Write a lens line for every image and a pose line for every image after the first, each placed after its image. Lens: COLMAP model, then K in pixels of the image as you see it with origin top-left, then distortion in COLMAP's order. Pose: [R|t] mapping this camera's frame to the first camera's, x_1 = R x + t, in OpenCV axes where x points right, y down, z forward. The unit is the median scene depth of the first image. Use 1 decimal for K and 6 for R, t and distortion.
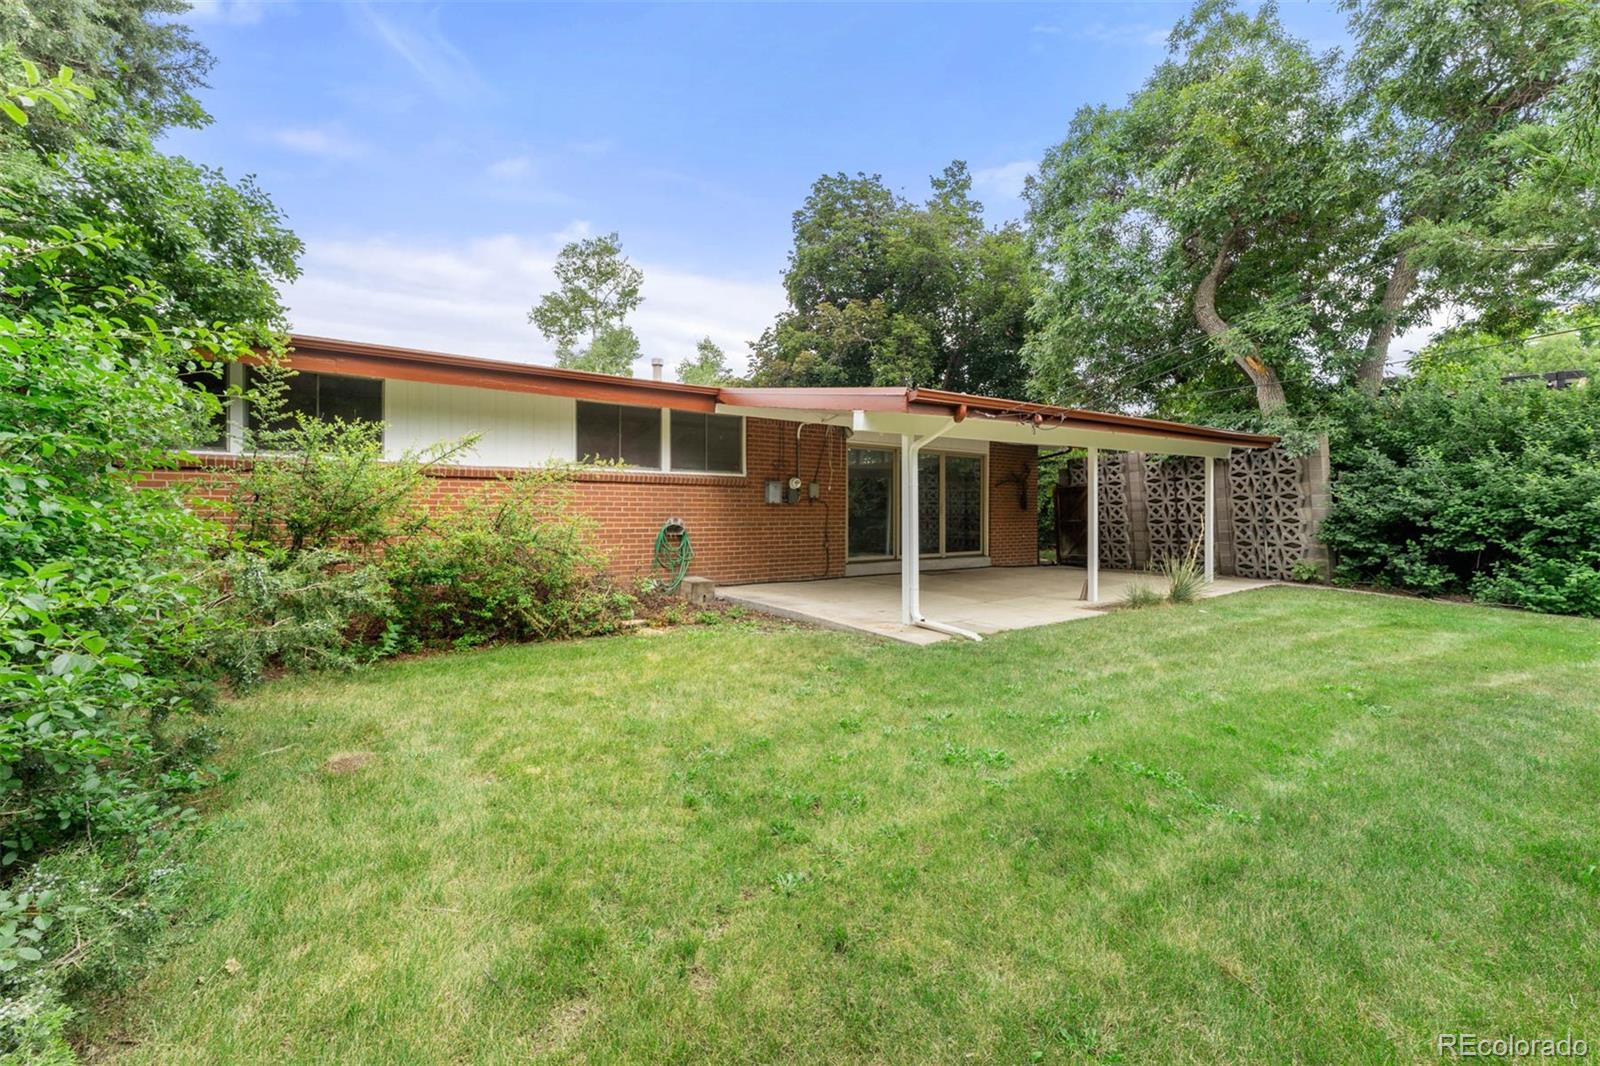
lens RADIAL K [[646.9, 0, 800.0], [0, 646.9, 525.7], [0, 0, 1]] dist [0.000112, 0.000021]
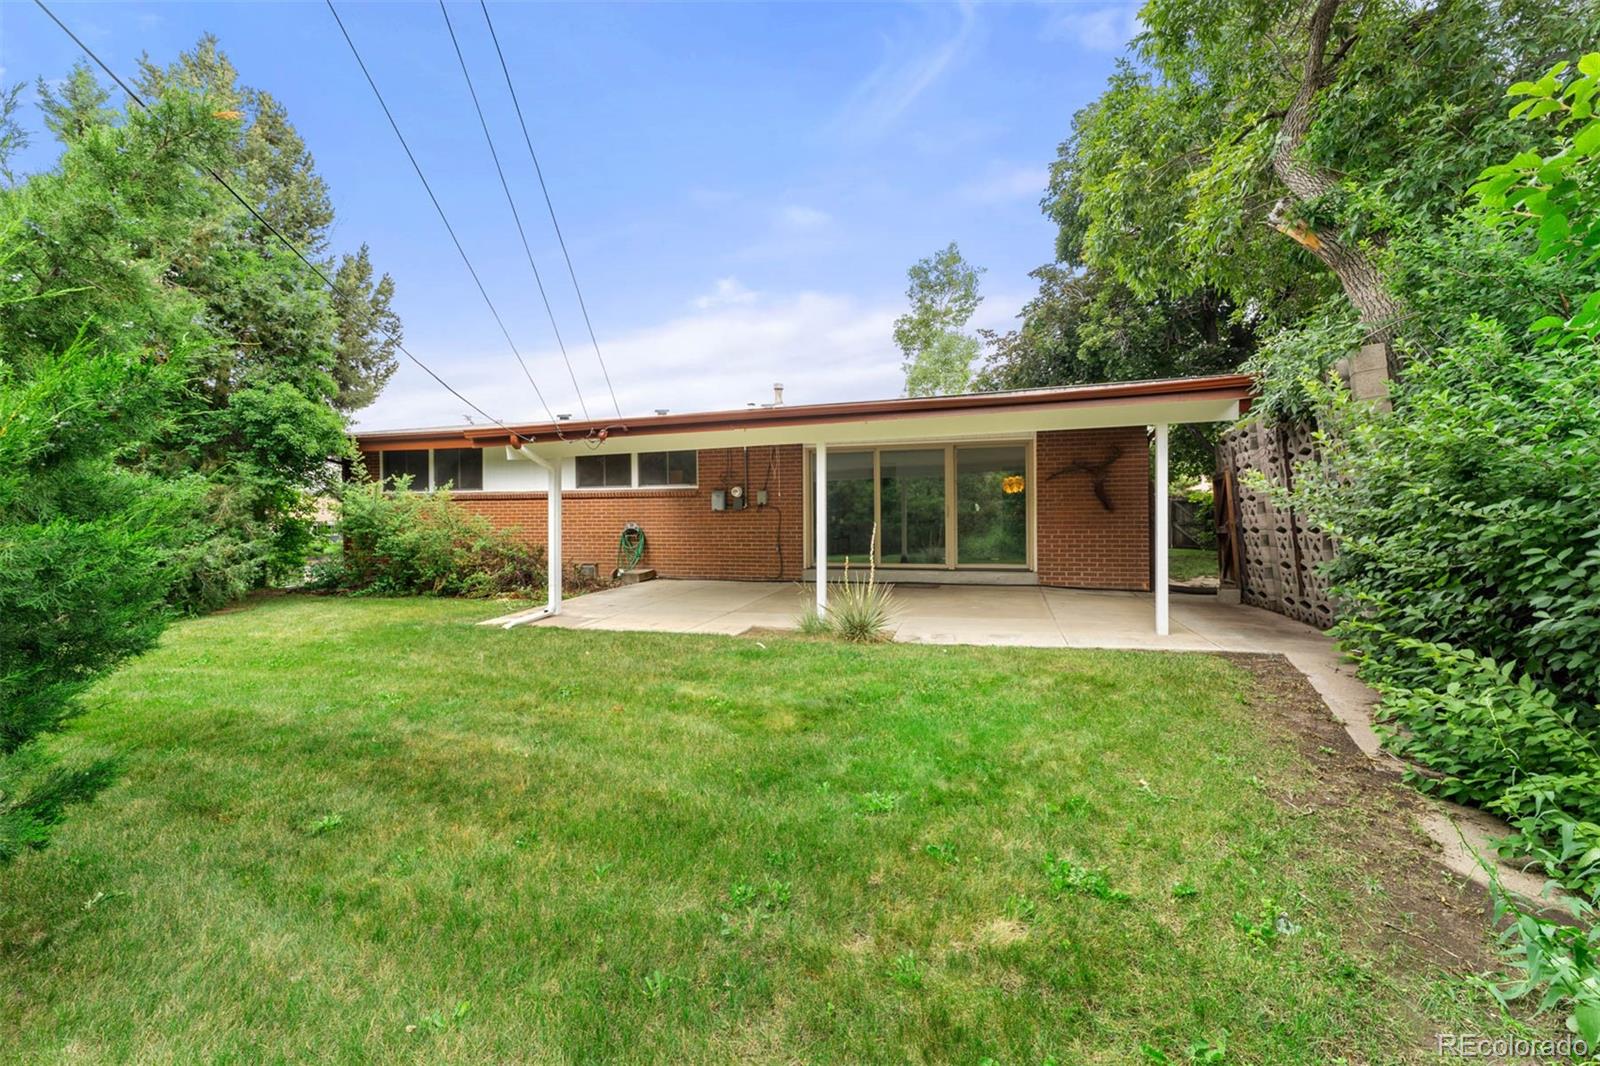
lens RADIAL K [[646.9, 0, 800.0], [0, 646.9, 525.7], [0, 0, 1]] dist [0.000112, 0.000021]
pose [[0.616269, 0.009223, -0.787481, 0.946684], [-0.002219, 0.999948, 0.009976, -0.019162], [0.787532, -0.004401, 0.616258, 0.414677]]
